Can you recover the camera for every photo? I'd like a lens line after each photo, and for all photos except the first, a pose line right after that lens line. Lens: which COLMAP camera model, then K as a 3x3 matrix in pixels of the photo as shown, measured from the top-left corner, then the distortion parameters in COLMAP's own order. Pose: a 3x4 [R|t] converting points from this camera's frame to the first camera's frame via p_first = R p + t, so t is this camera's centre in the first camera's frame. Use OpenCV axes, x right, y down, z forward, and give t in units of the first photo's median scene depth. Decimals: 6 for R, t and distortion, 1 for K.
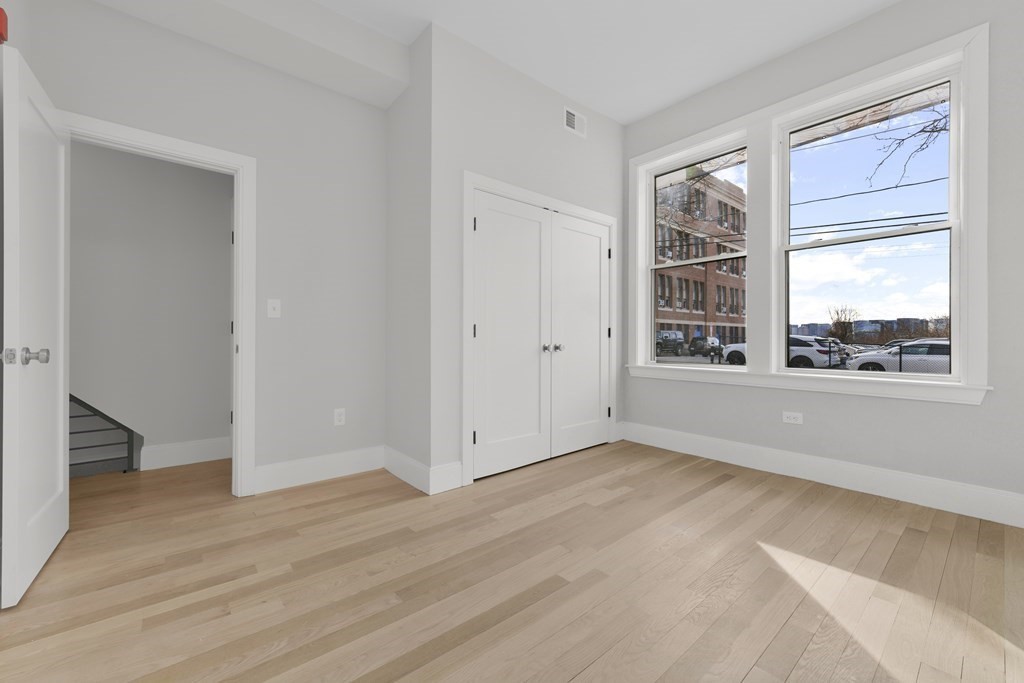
lens RADIAL K [[410.4, 0, 514.1], [0, 410.4, 335.6], [0, 0, 1]] dist [-0.005776, 0.000520]
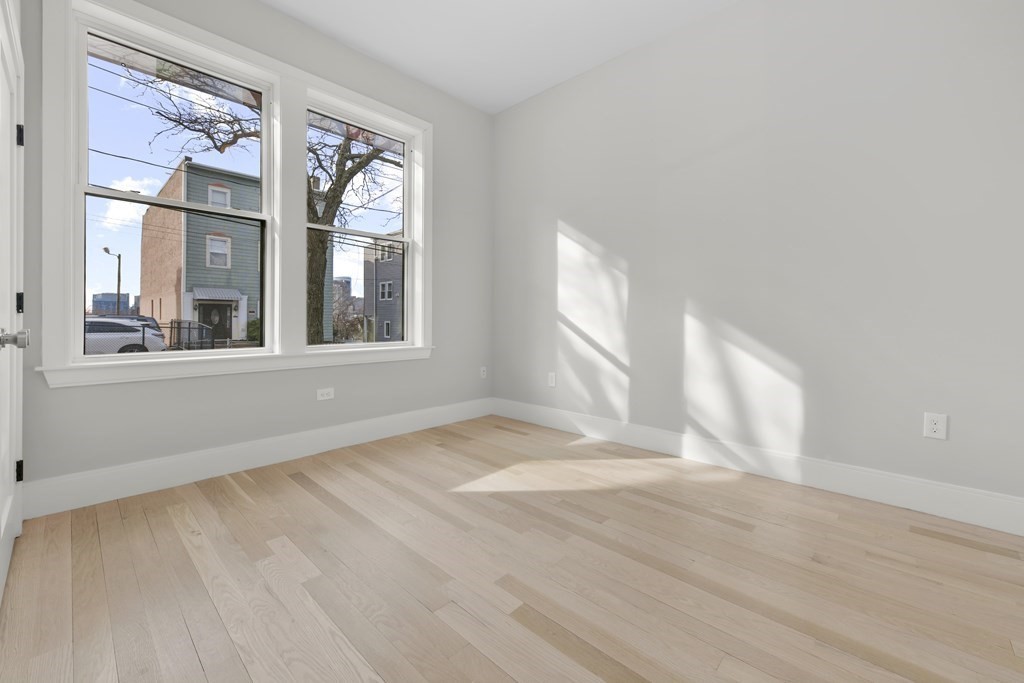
lens RADIAL K [[410.4, 0, 530.6], [0, 410.4, 320.7], [0, 0, 1]] dist [-0.005776, 0.000520]
pose [[-0.131457, -0.004427, 0.991312, -0.428597], [-0.009291, 0.999952, 0.003233, 0.010762], [-0.991278, -0.008785, -0.131492, 0.677374]]
